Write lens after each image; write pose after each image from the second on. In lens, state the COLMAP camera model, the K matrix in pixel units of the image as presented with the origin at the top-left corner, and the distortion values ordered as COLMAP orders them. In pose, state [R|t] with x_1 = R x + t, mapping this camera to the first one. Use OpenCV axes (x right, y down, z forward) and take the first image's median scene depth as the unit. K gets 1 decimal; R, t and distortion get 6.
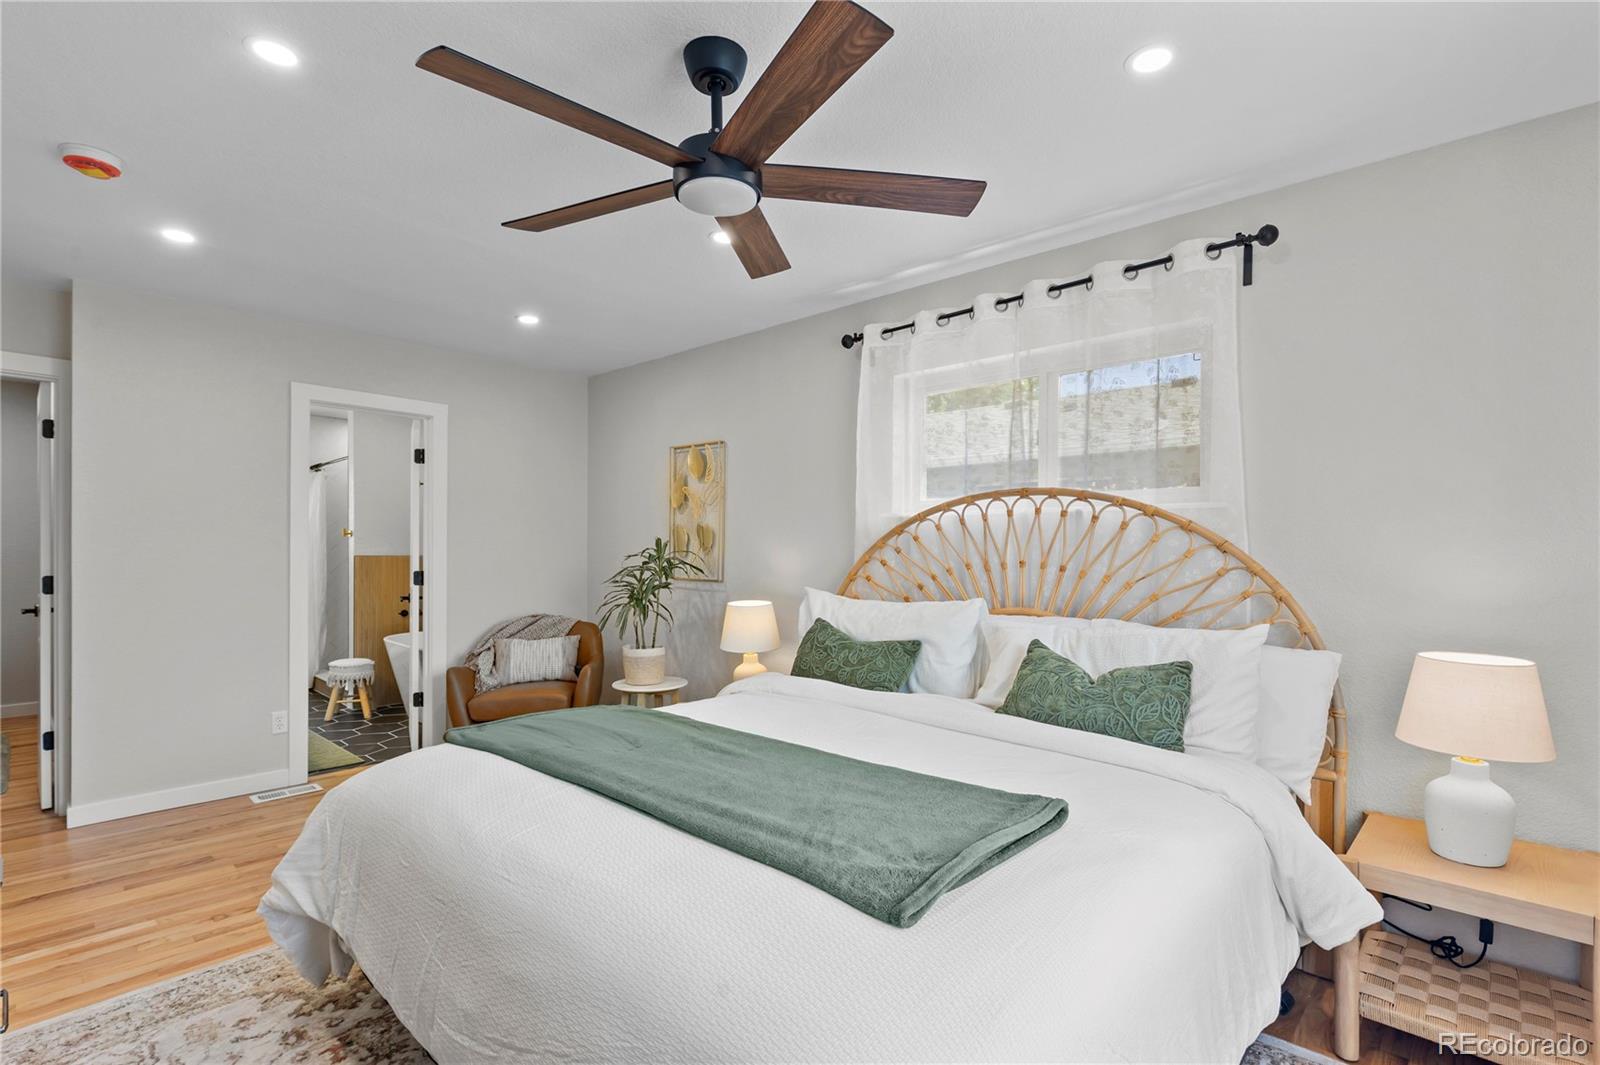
lens RADIAL K [[722.7, 0, 798.6], [0, 722.7, 541.5], [0, 0, 1]] dist [0.004753, -0.002718]
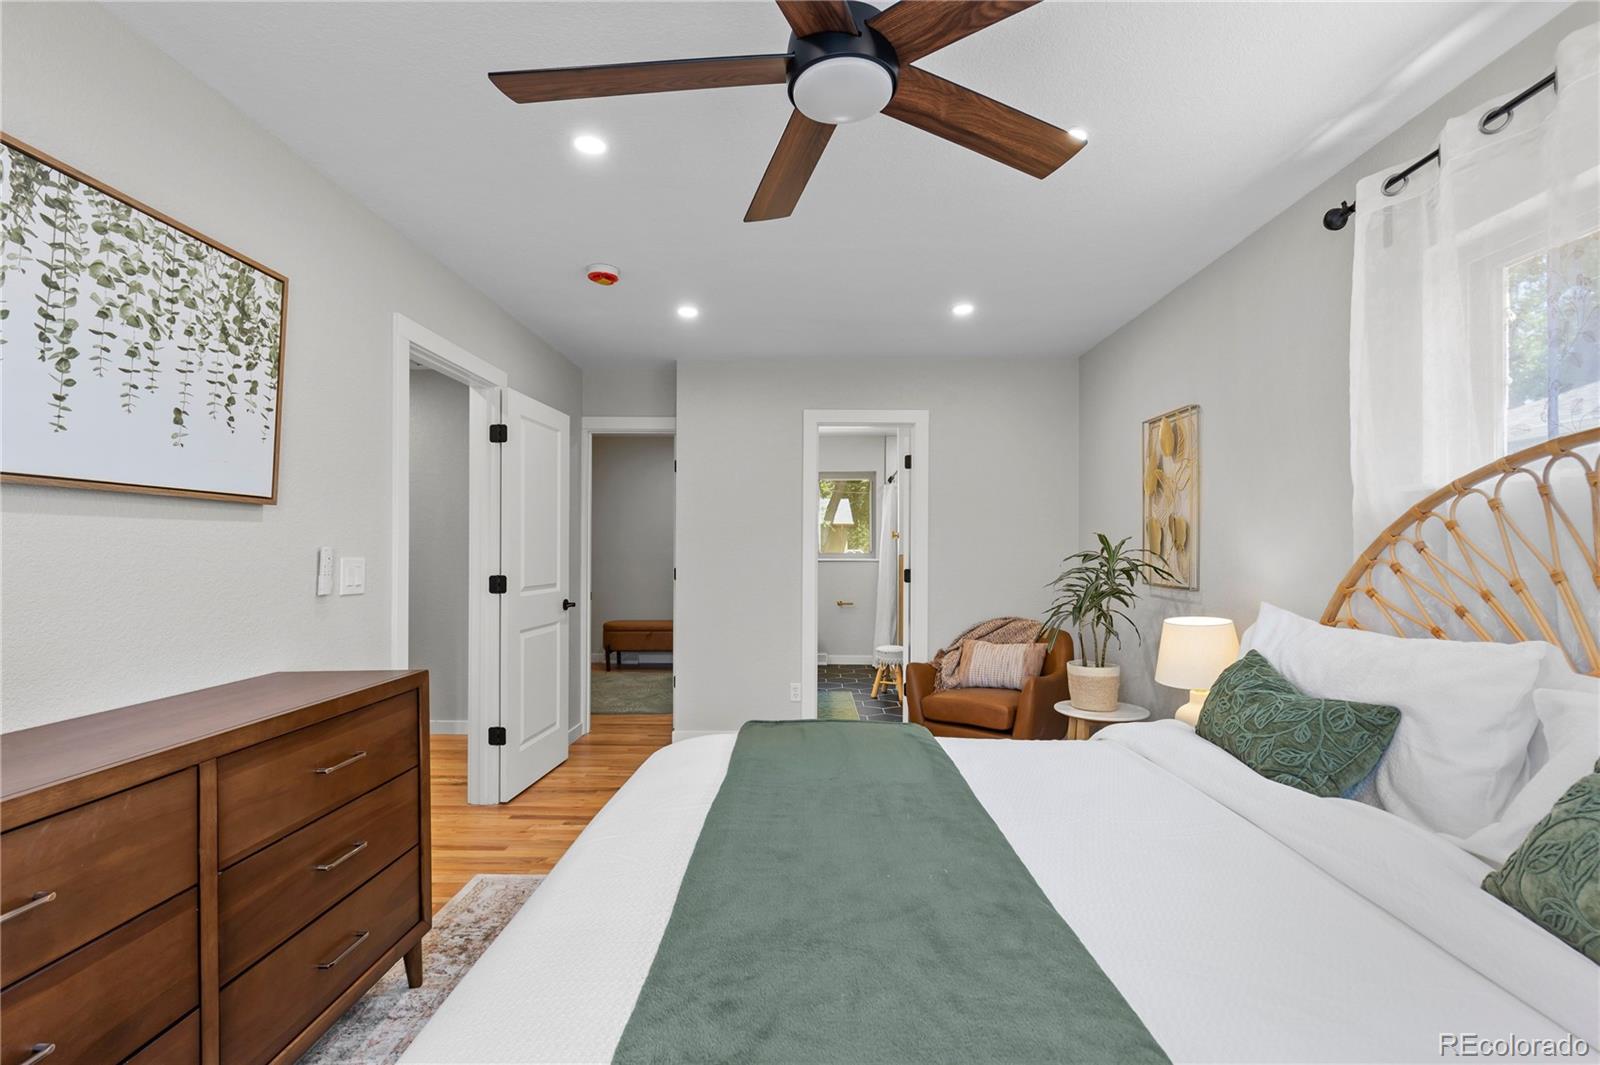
lens RADIAL K [[722.7, 0, 812.1], [0, 722.7, 532.0], [0, 0, 1]] dist [0.004753, -0.002718]
pose [[0.676183, -0.018868, -0.736492, 0.223628], [0.007744, 0.999799, -0.018503, 0.006617], [0.736693, 0.006808, 0.676193, 0.234497]]
